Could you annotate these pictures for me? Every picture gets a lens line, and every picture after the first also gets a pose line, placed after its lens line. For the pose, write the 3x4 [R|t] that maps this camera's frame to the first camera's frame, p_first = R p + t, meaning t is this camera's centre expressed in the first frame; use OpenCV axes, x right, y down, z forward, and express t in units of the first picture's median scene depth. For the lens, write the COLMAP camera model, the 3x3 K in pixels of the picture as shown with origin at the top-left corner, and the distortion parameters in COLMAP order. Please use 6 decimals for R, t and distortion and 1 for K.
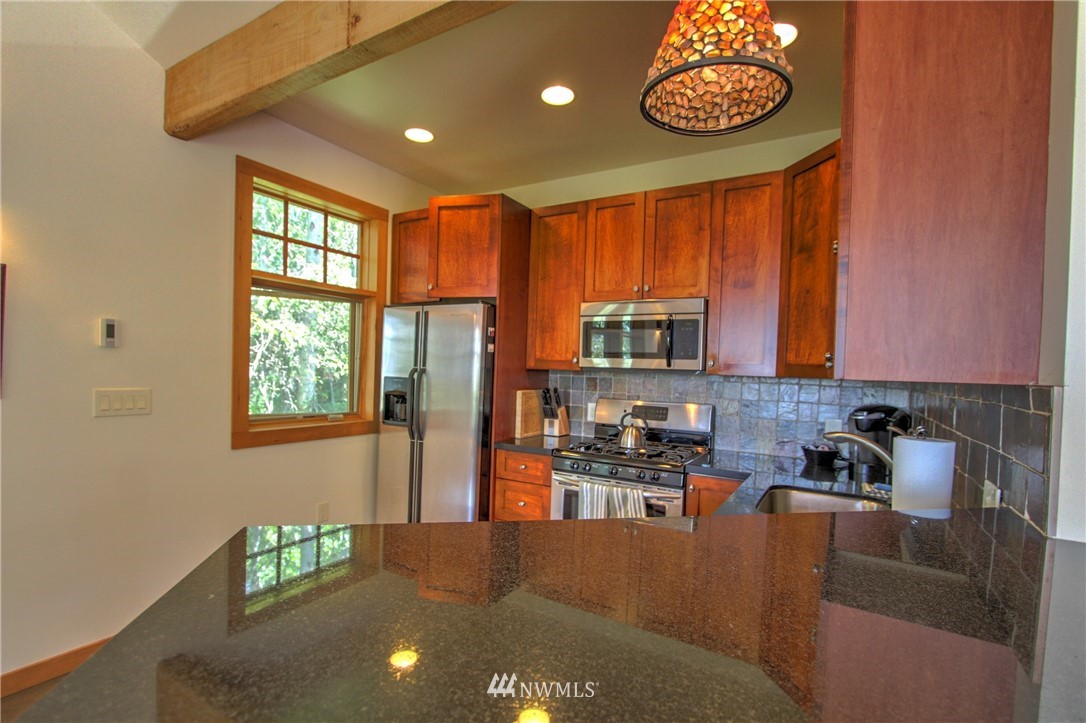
lens RADIAL K [[502.2, 0, 546.6], [0, 502.2, 380.2], [0, 0, 1]] dist [-0.015441, 0.000493]
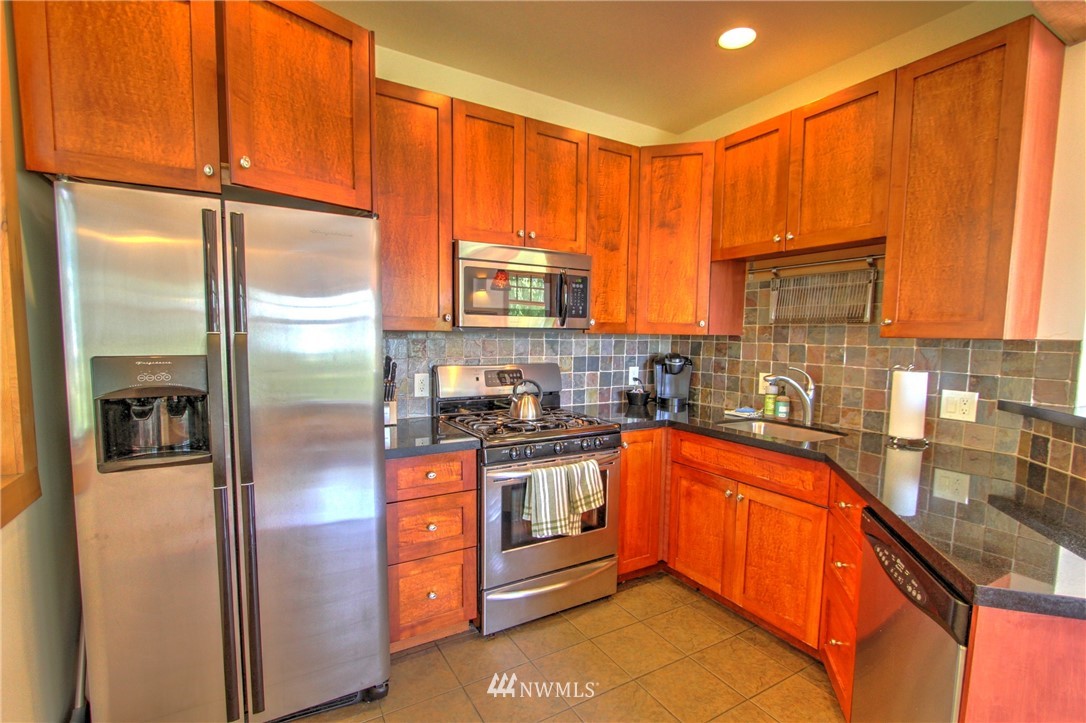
lens RADIAL K [[502.2, 0, 546.6], [0, 502.2, 380.2], [0, 0, 1]] dist [-0.015441, 0.000493]
pose [[0.474327, -0.107816, 0.873721, -0.589606], [0.021659, 0.993601, 0.110851, -0.030435], [-0.880082, -0.033656, 0.473627, 0.576110]]
